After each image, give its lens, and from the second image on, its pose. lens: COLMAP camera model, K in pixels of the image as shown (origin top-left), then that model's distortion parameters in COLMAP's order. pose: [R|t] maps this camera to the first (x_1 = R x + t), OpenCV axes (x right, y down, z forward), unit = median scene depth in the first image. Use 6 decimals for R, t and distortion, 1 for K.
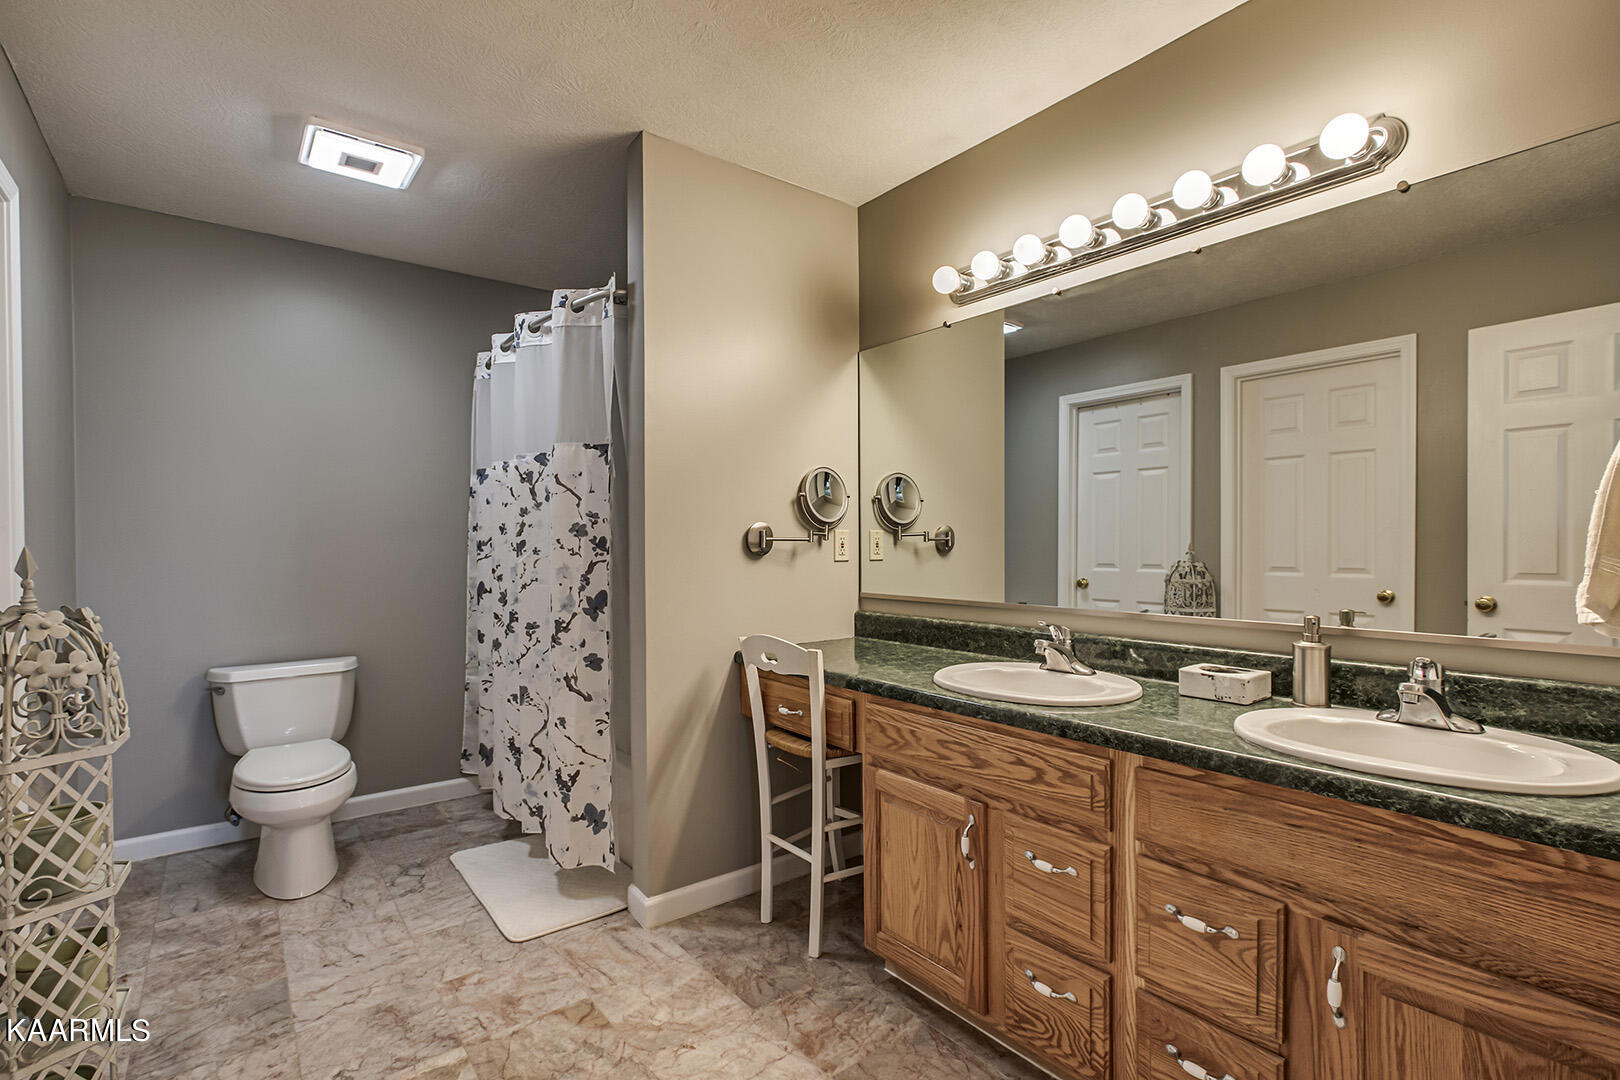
lens RADIAL K [[749.5, 0, 810.4], [0, 749.5, 540.5], [0, 0, 1]] dist [-0.001402, -0.000334]
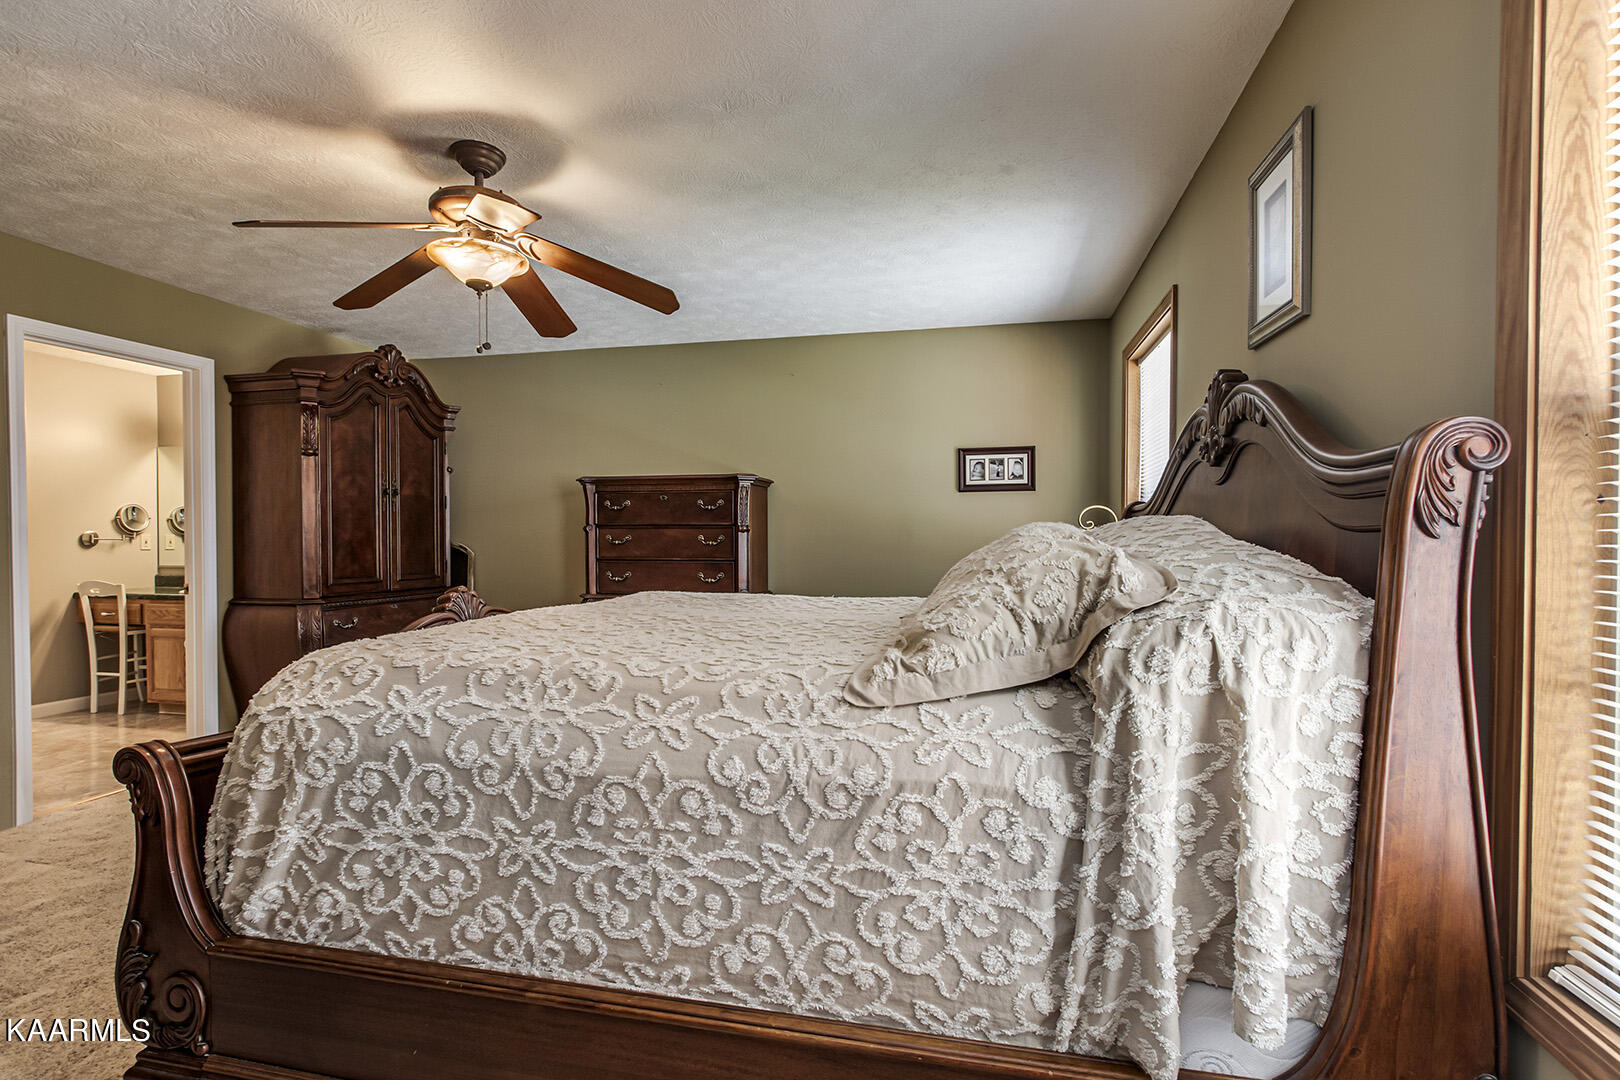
lens RADIAL K [[749.5, 0, 810.2], [0, 749.5, 540.0], [0, 0, 1]] dist [-0.001402, -0.000334]
pose [[0.769754, 0.000507, 0.638340, 0.154338], [0.001067, 0.999997, -0.002081, 0.007650], [-0.638339, 0.002283, 0.769752, -1.987884]]
